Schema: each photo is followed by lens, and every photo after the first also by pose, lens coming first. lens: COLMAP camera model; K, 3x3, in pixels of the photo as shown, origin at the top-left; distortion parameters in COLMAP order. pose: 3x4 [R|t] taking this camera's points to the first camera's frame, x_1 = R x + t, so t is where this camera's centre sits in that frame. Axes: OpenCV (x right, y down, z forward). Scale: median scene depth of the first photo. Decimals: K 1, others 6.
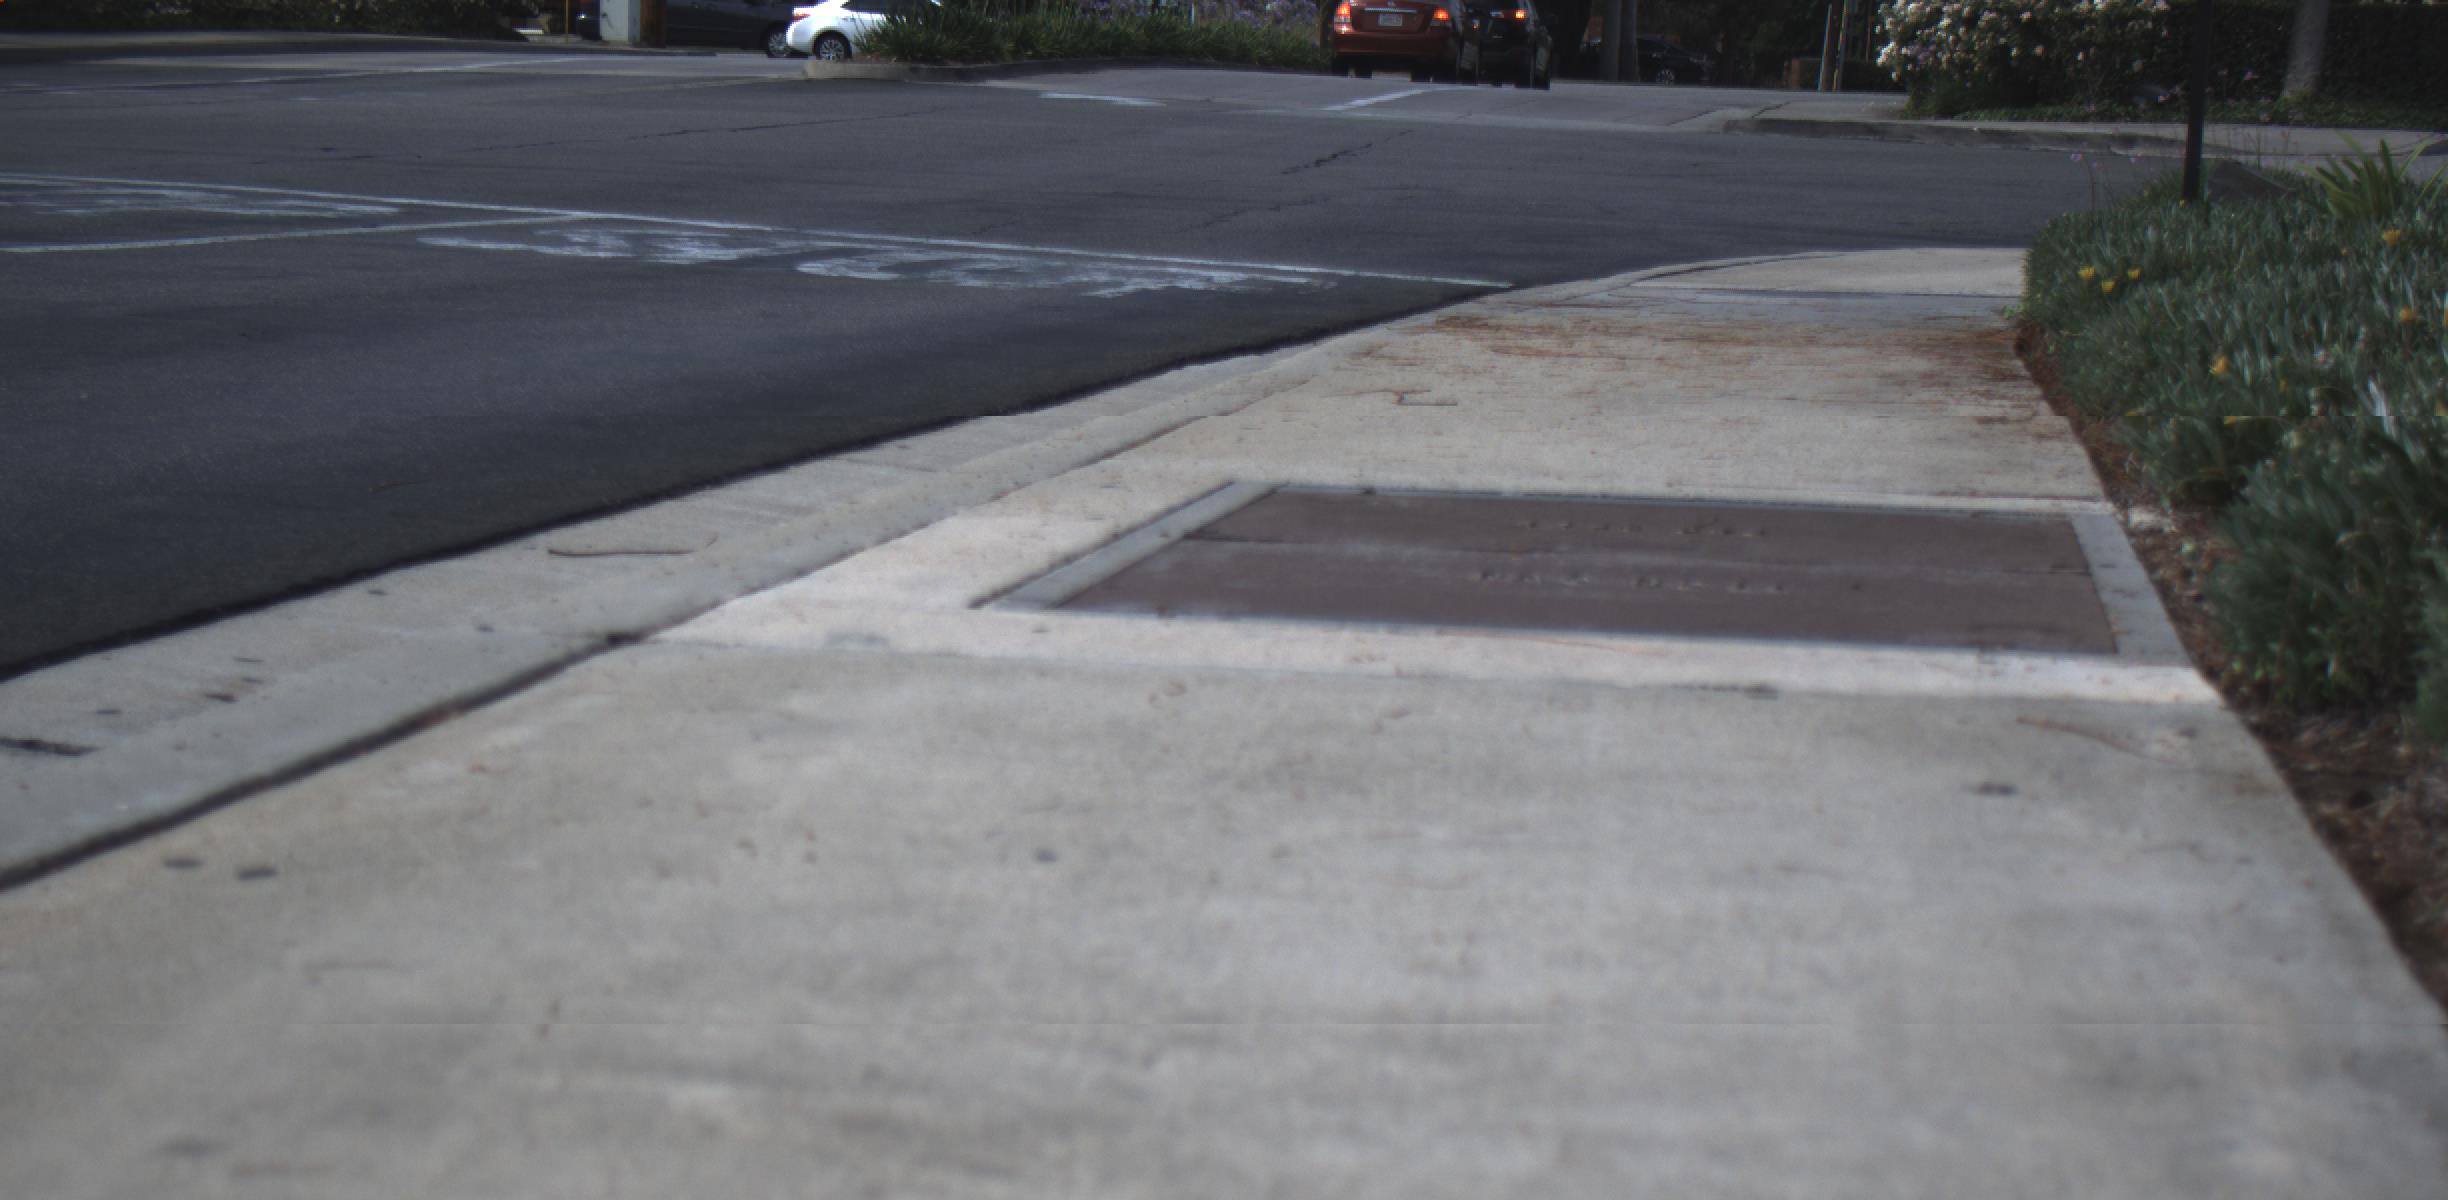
lens RADIAL K [[4611.5, 0, 1270.1], [0, 4611.5, 1038.2], [0, 0, 1]] dist [-0.174850, 0.973650]
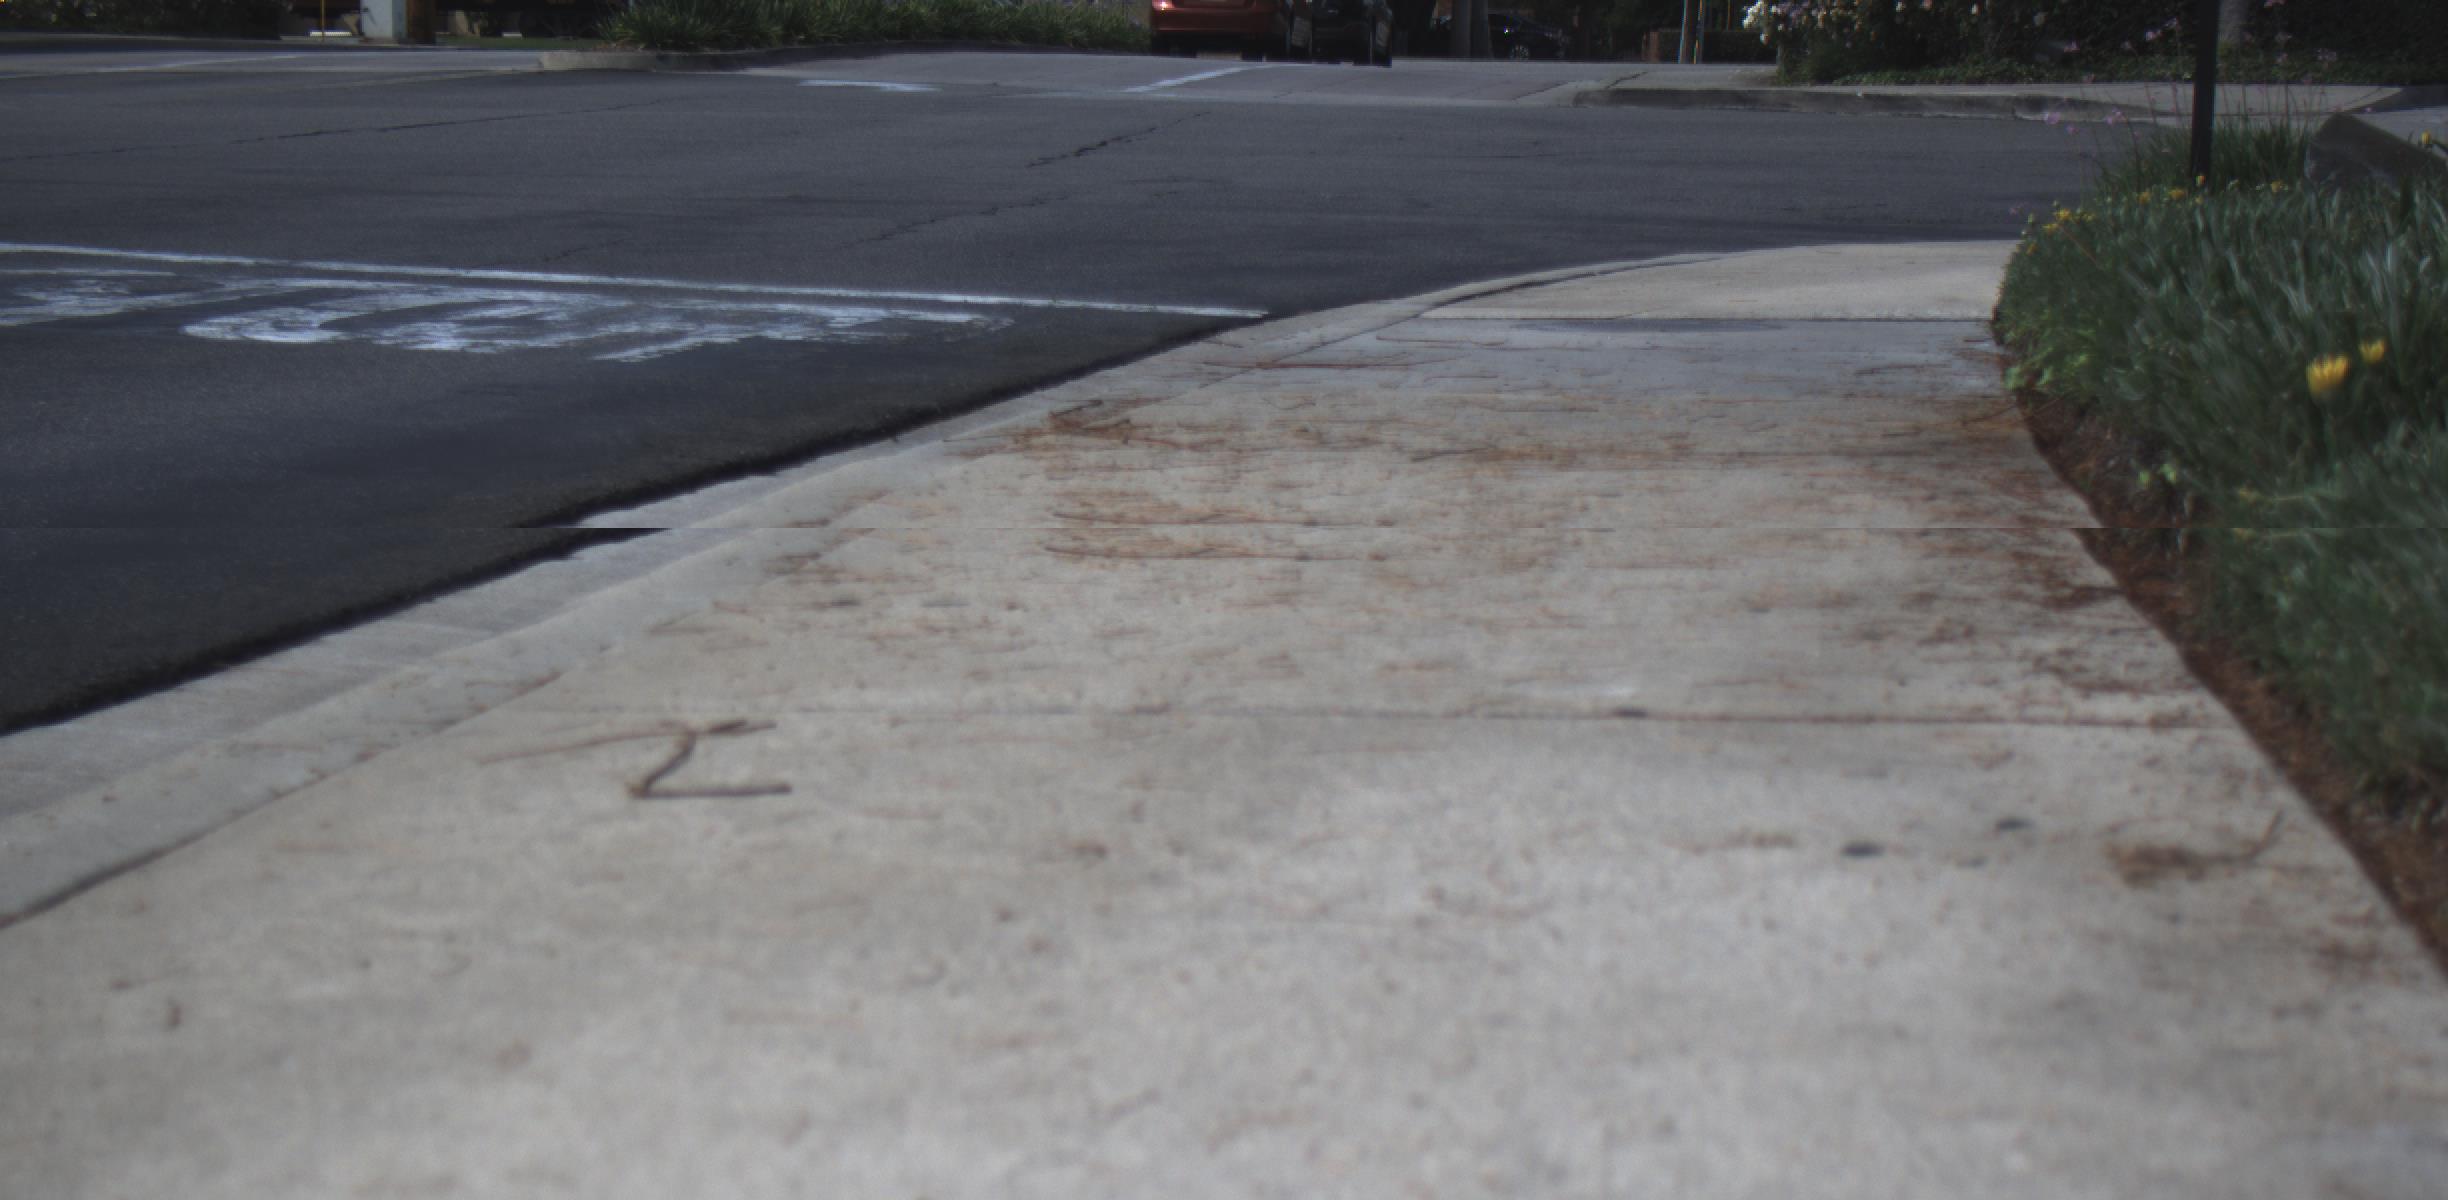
lens RADIAL K [[4611.5, 0, 1270.1], [0, 4611.5, 1038.2], [0, 0, 1]] dist [-0.174850, 0.973650]
pose [[0.999297, -0.028488, 0.024355, 0.014477], [0.028424, 0.999592, 0.002957, -0.023097], [-0.024429, -0.002263, 0.999699, 0.122198]]
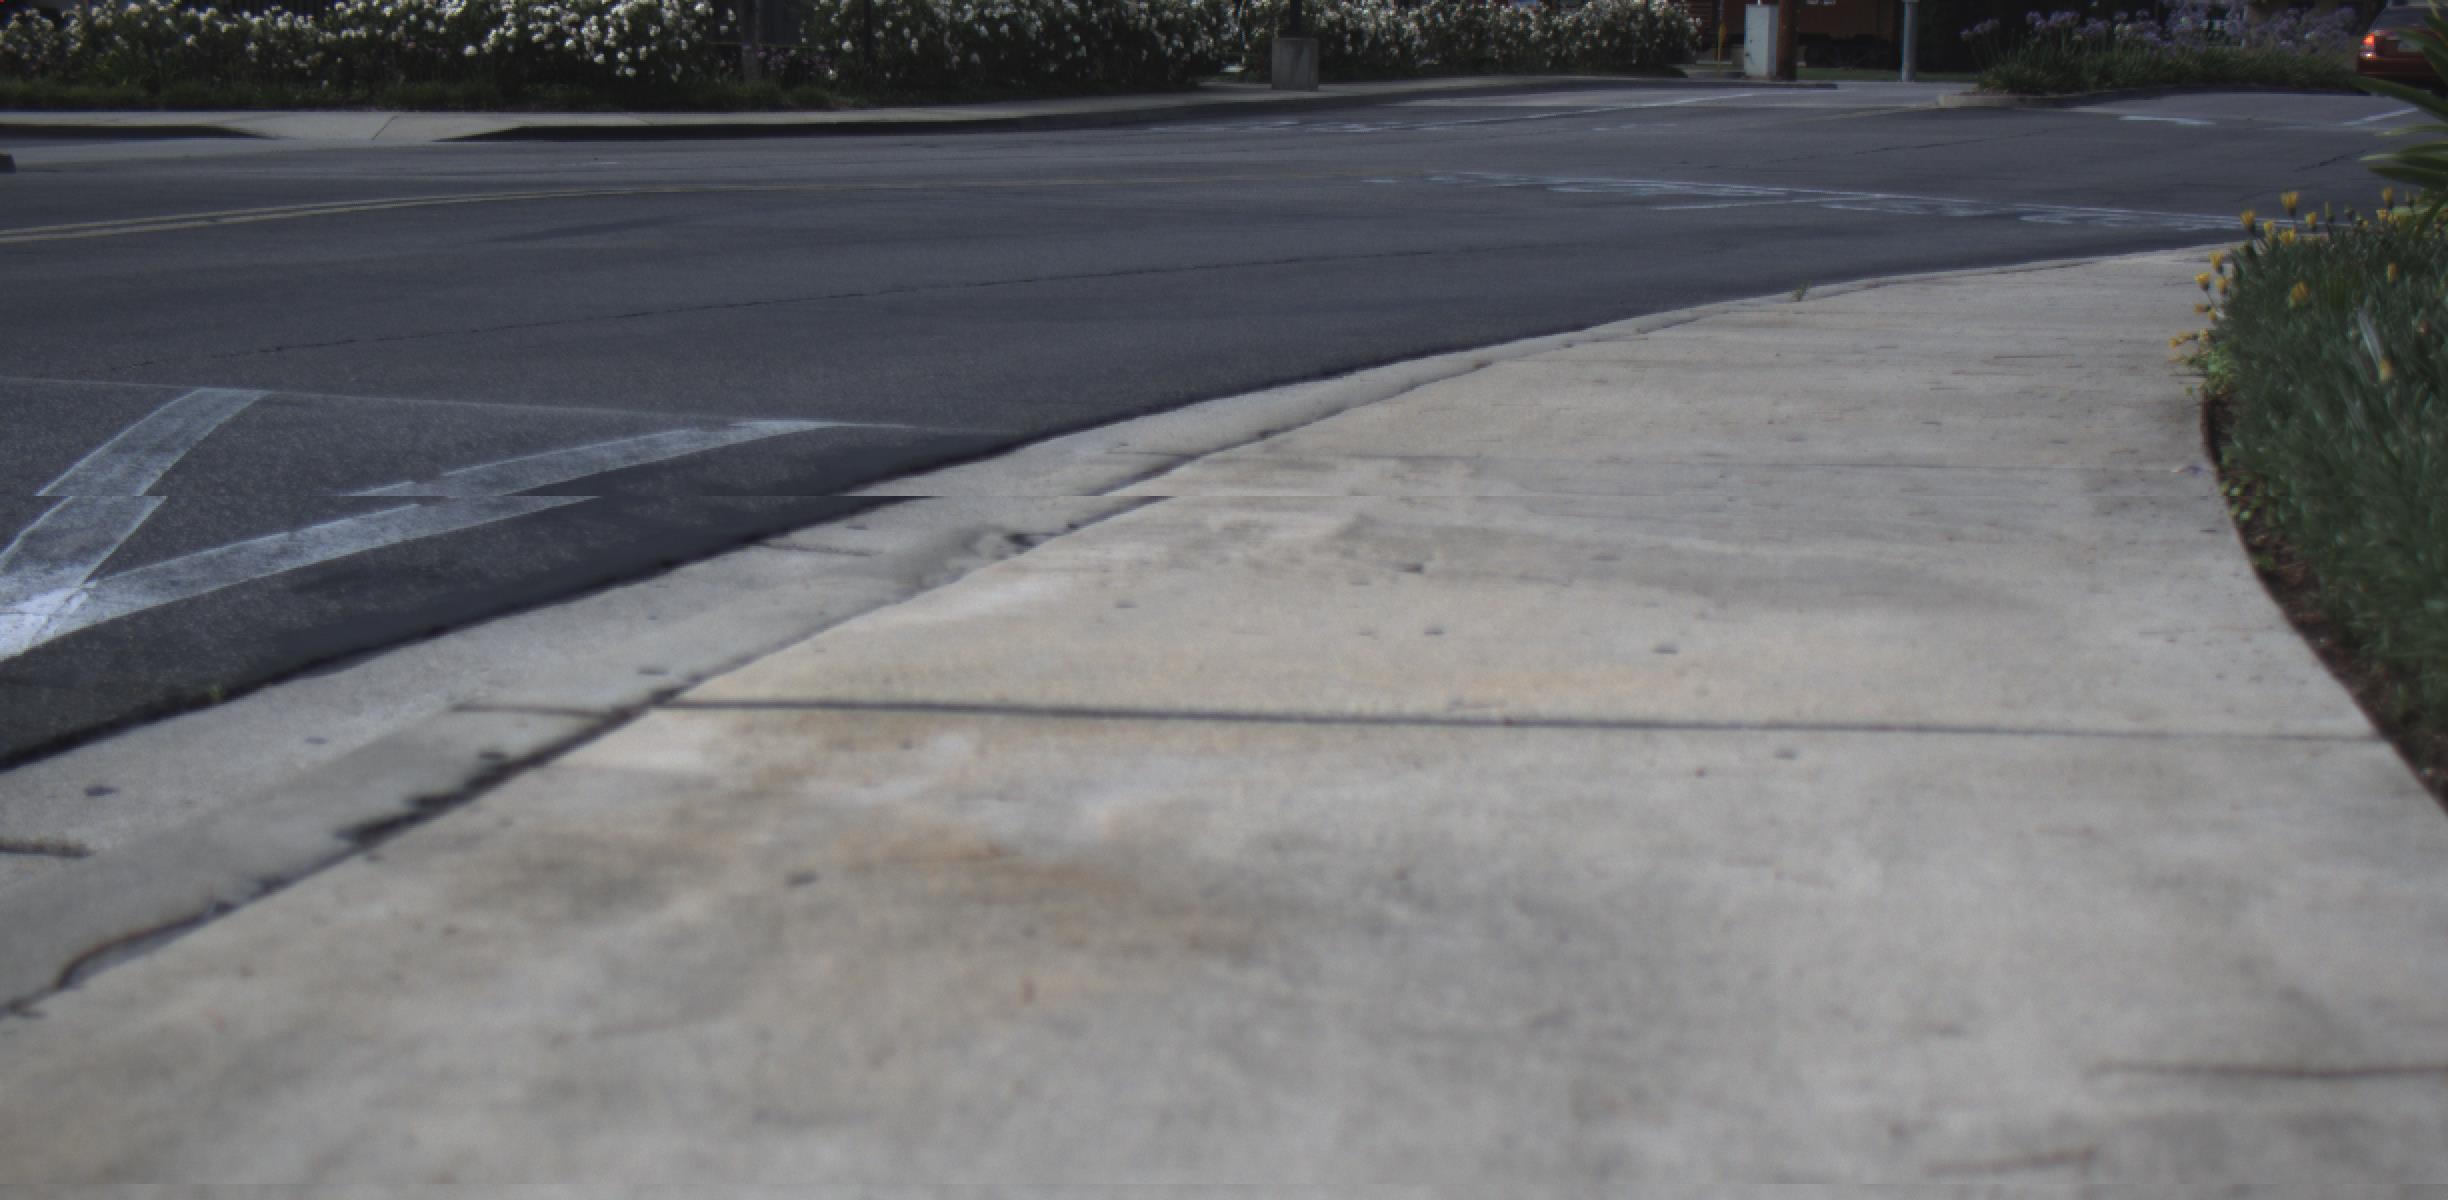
lens RADIAL K [[4611.5, 0, 1270.1], [0, 4611.5, 1038.2], [0, 0, 1]] dist [-0.174850, 0.973650]
pose [[0.975218, 0.024998, -0.219830, 0.007928], [-0.025821, 0.999666, -0.000873, 0.071015], [0.219735, 0.006528, 0.975538, -0.359862]]
